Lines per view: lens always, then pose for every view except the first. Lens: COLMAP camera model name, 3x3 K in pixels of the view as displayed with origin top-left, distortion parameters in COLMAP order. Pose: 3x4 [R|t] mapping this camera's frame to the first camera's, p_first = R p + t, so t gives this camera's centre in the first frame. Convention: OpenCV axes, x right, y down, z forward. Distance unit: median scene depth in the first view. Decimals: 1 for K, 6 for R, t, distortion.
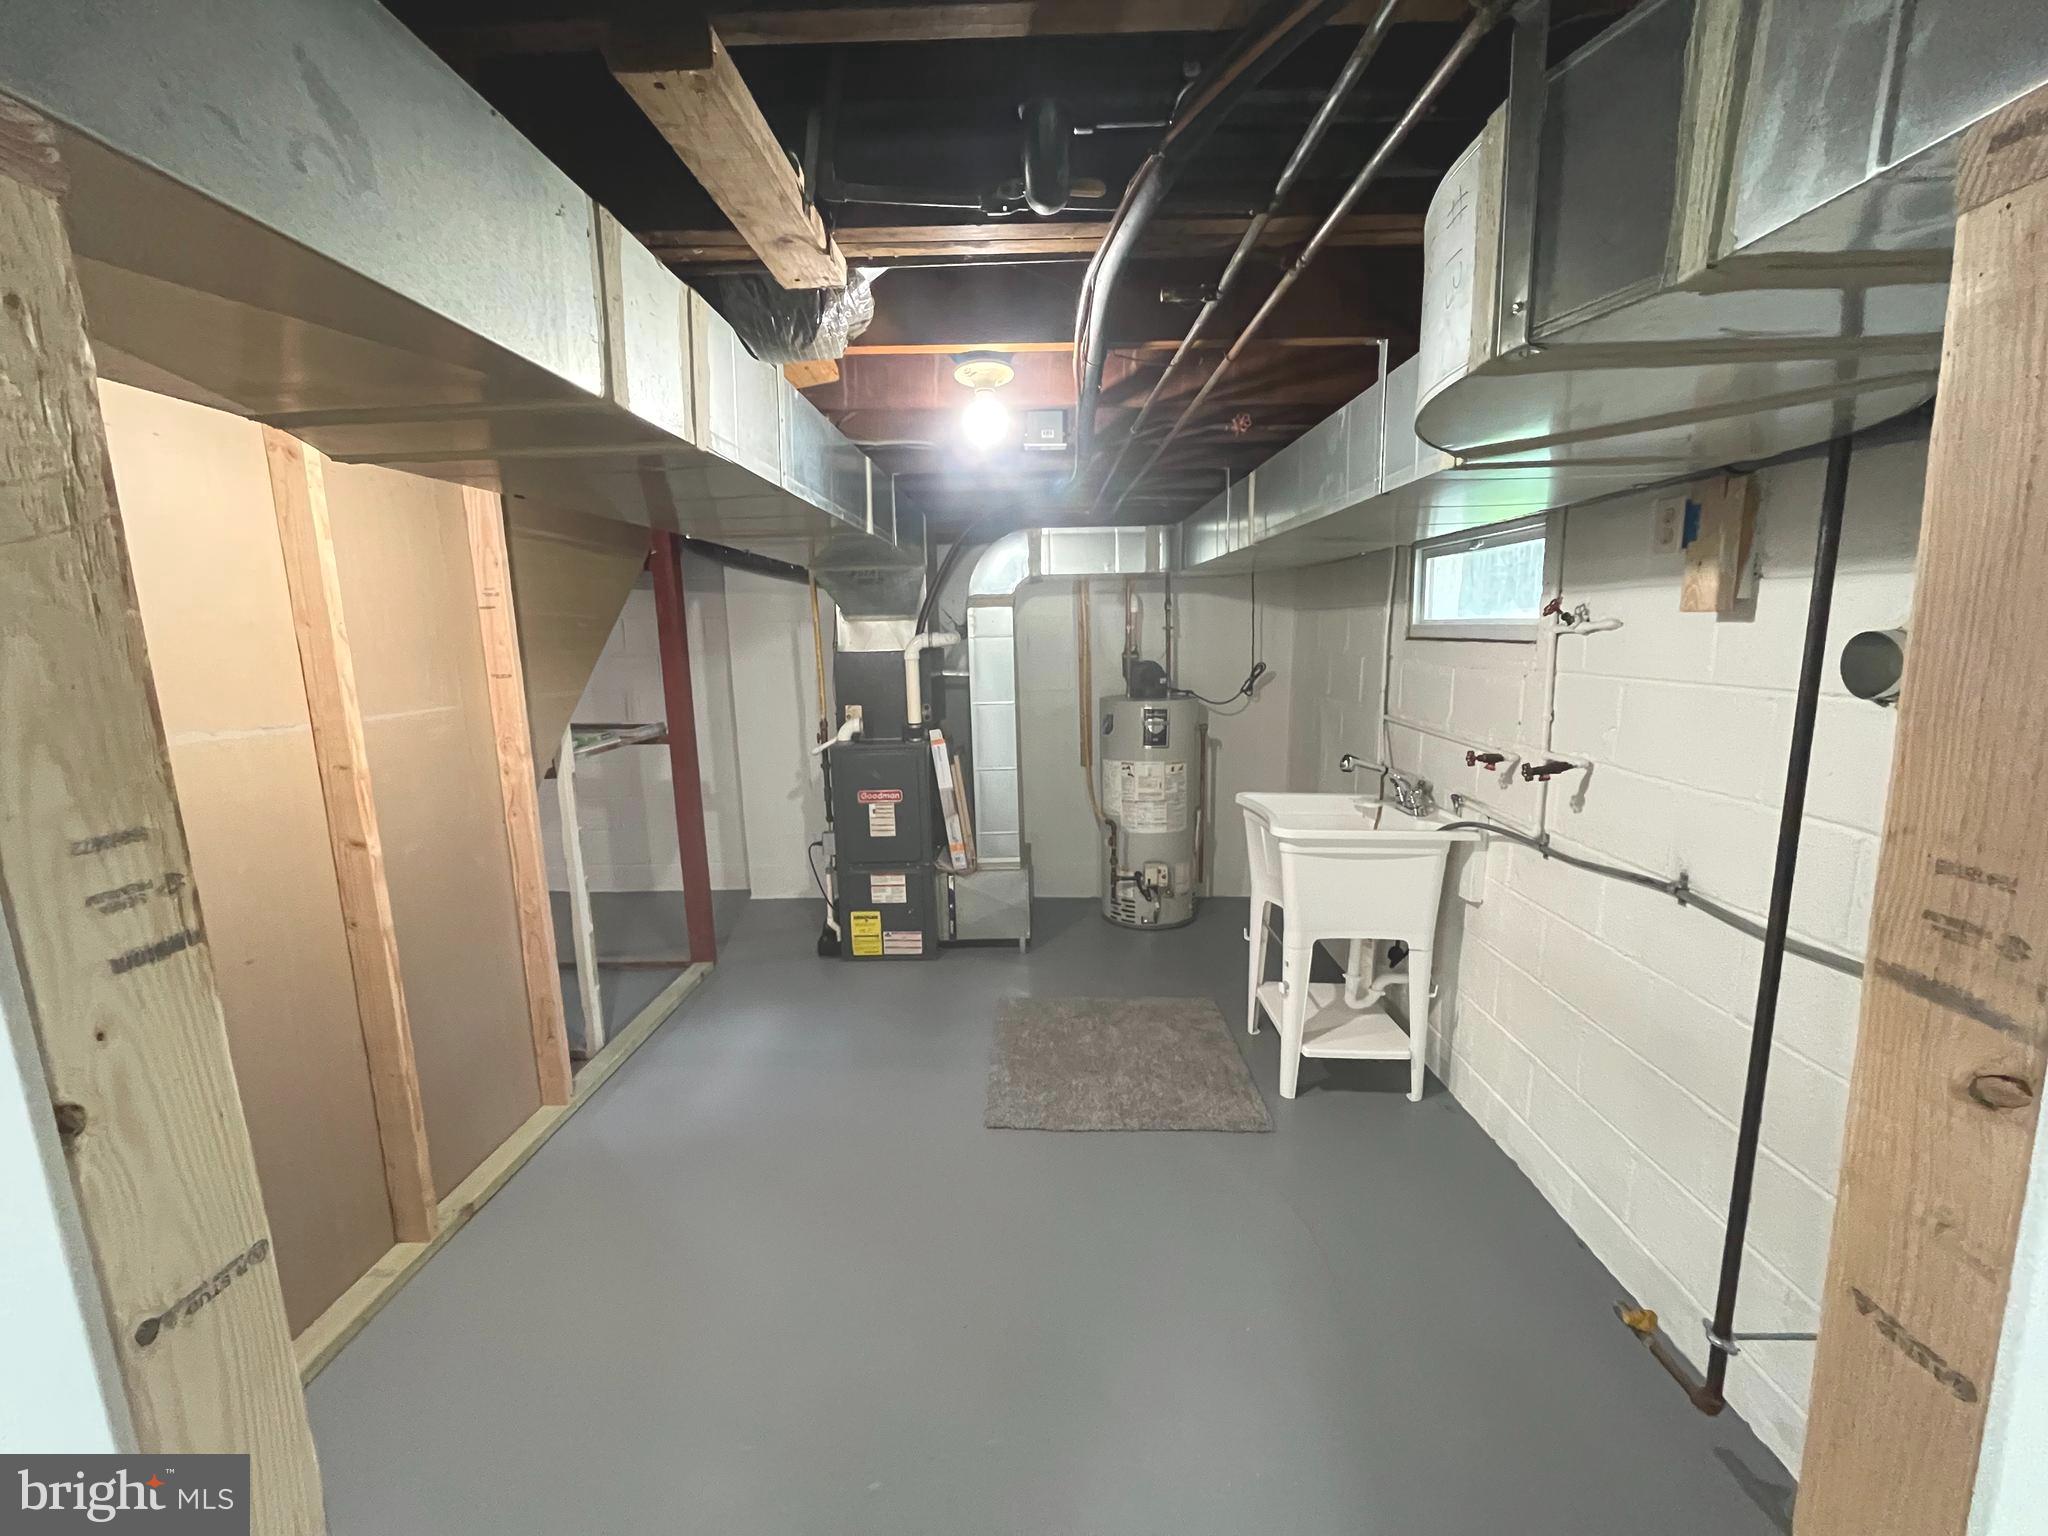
lens RADIAL K [[835.9, 0, 1019.3], [0, 835.9, 764.0], [0, 0, 1]] dist [-0.003862, 0.000053]
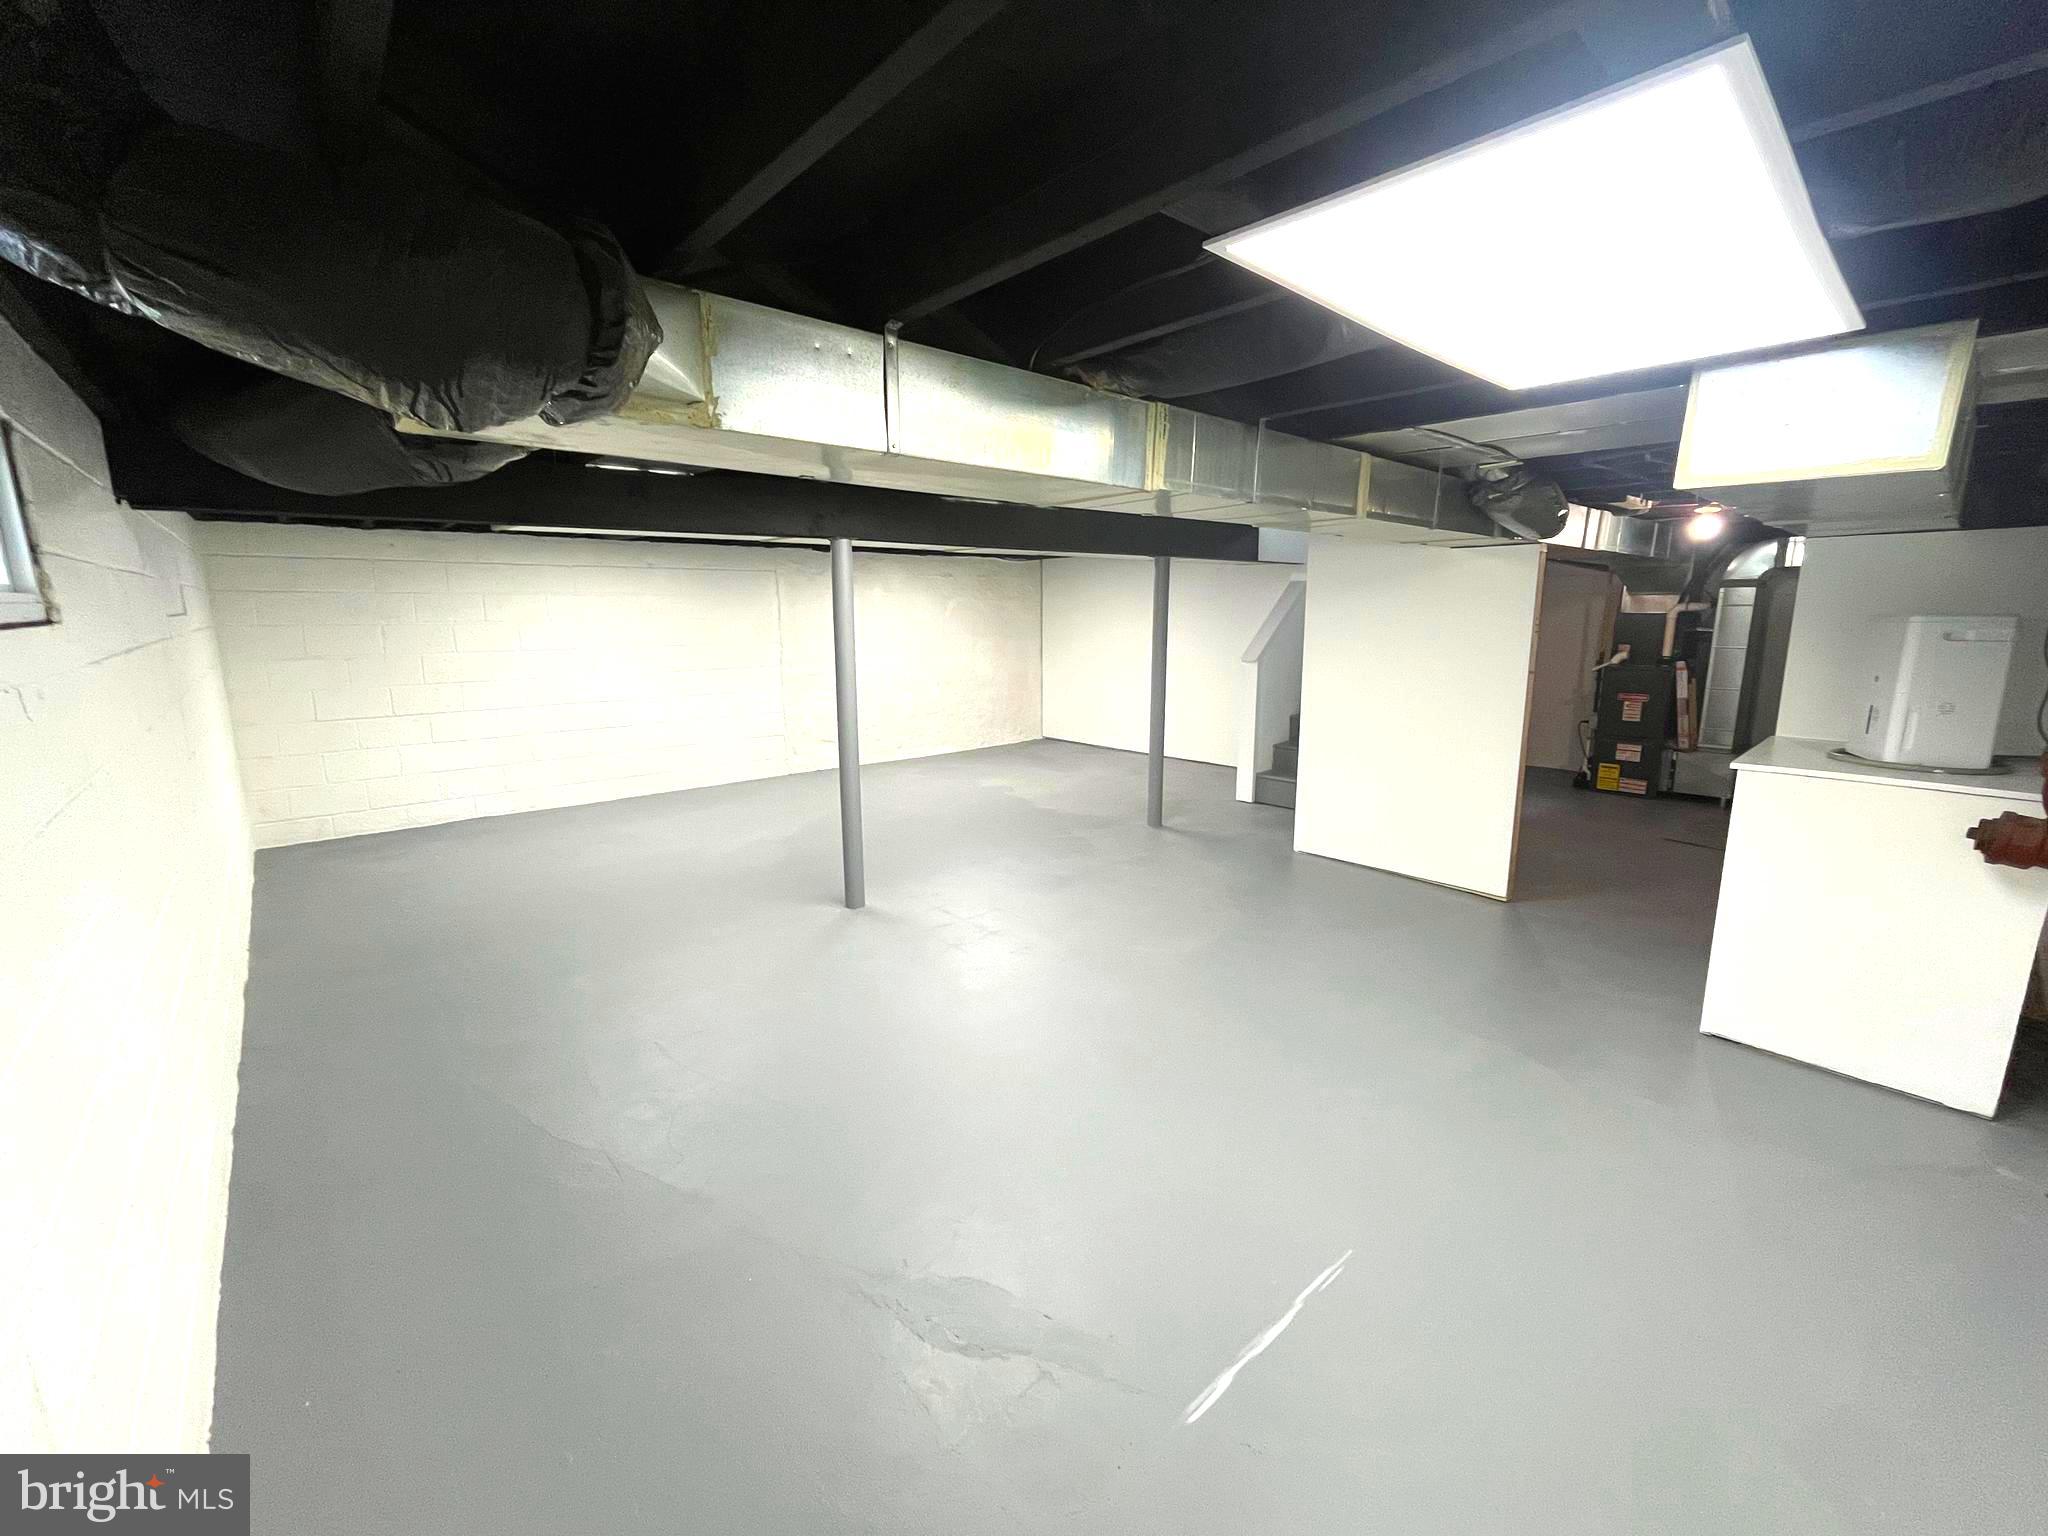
lens RADIAL K [[835.9, 0, 1031.3], [0, 835.9, 754.6], [0, 0, 1]] dist [-0.003862, 0.000053]
pose [[0.686742, 0.152870, -0.710645, 0.215014], [-0.136744, 0.987351, 0.080250, 0.182323], [0.713924, 0.042066, 0.698959, -1.047946]]
